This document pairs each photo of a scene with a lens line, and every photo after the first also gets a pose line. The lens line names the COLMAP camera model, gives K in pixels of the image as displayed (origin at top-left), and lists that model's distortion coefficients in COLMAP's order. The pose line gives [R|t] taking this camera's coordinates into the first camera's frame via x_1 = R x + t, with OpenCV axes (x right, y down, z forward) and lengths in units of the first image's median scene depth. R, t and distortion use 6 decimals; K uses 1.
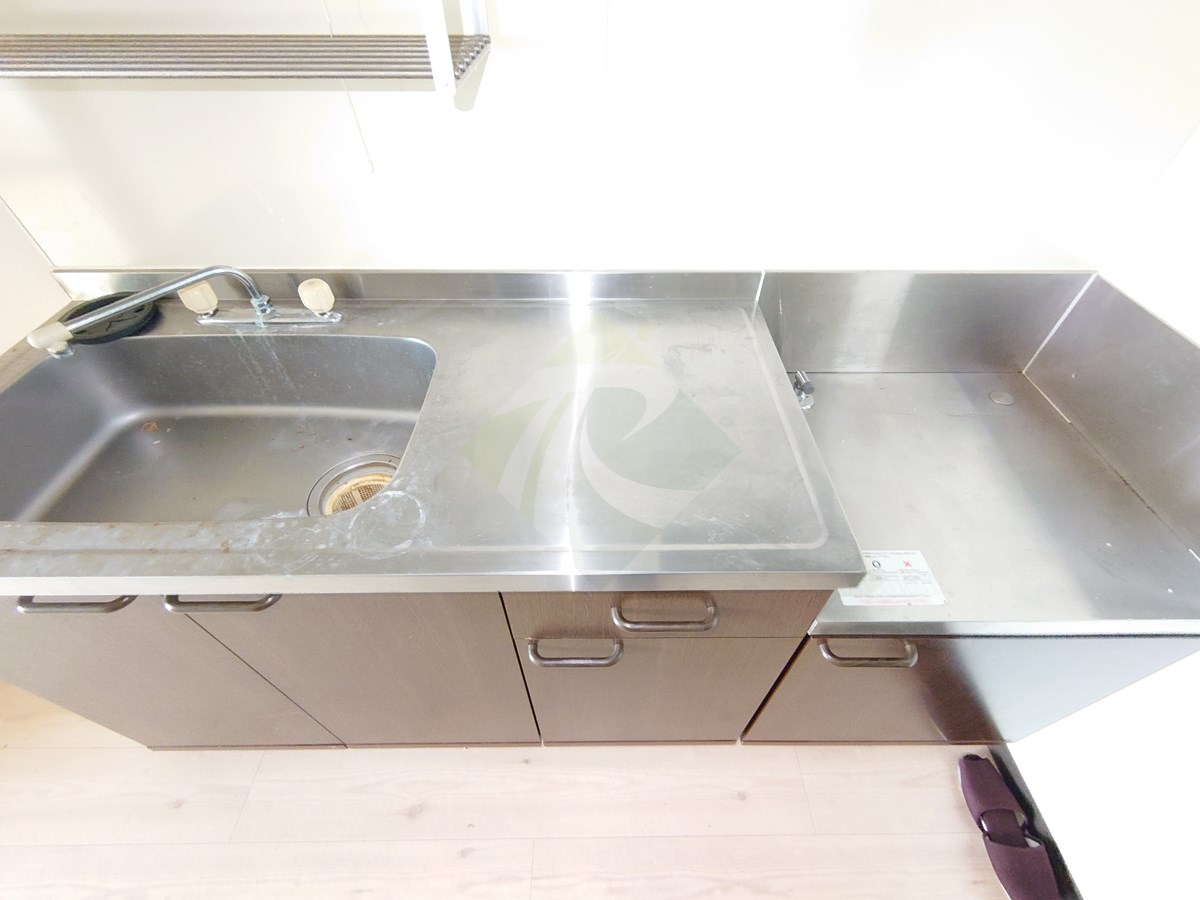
lens RADIAL K [[518.1, 0, 603.8], [0, 518.1, 444.2], [0, 0, 1]] dist [0.003002, -0.000572]
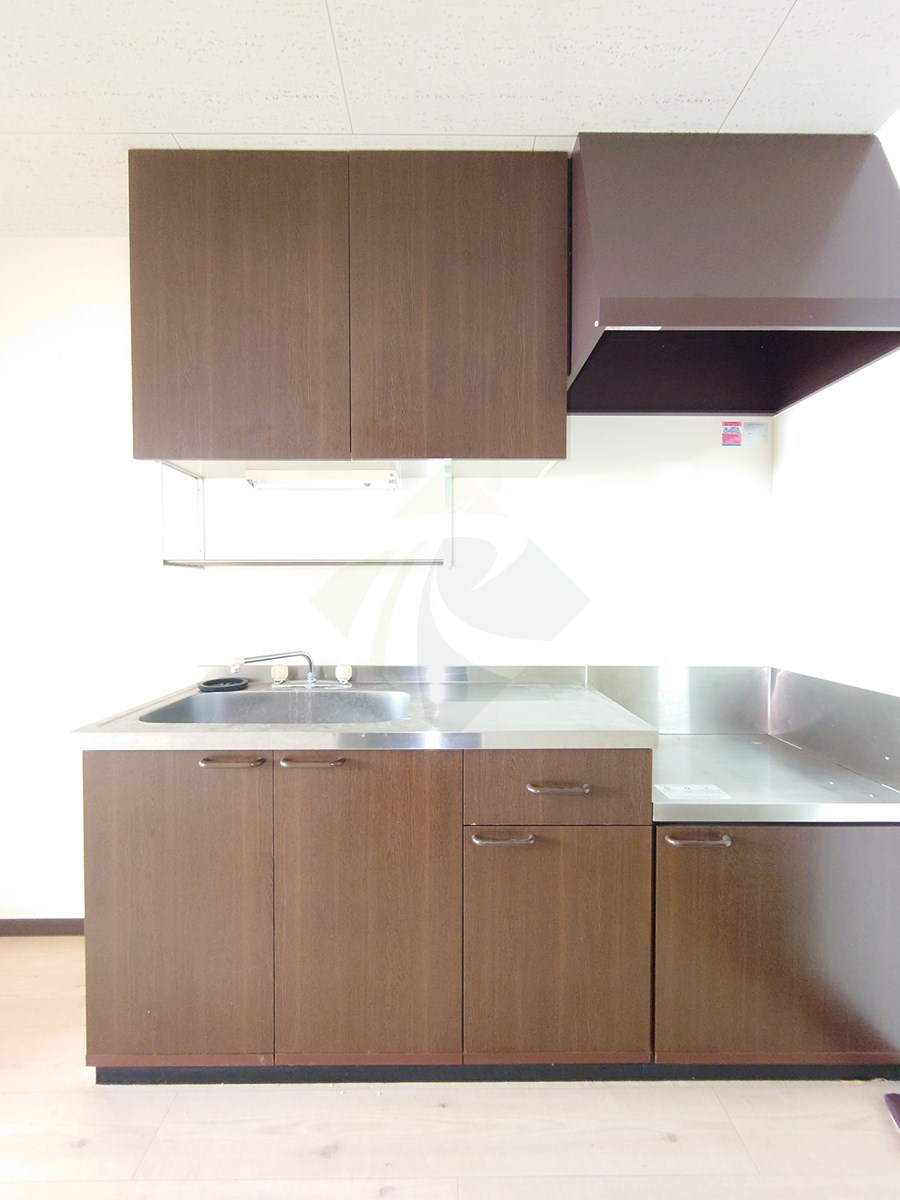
lens RADIAL K [[518.1, 0, 449.4], [0, 518.1, 601.8], [0, 0, 1]] dist [0.003002, -0.000572]
pose [[0.999988, -0.002934, -0.003873, -0.143474], [-0.000669, 0.706328, -0.707884, 0.694769], [0.004812, 0.707879, 0.706318, -0.391926]]
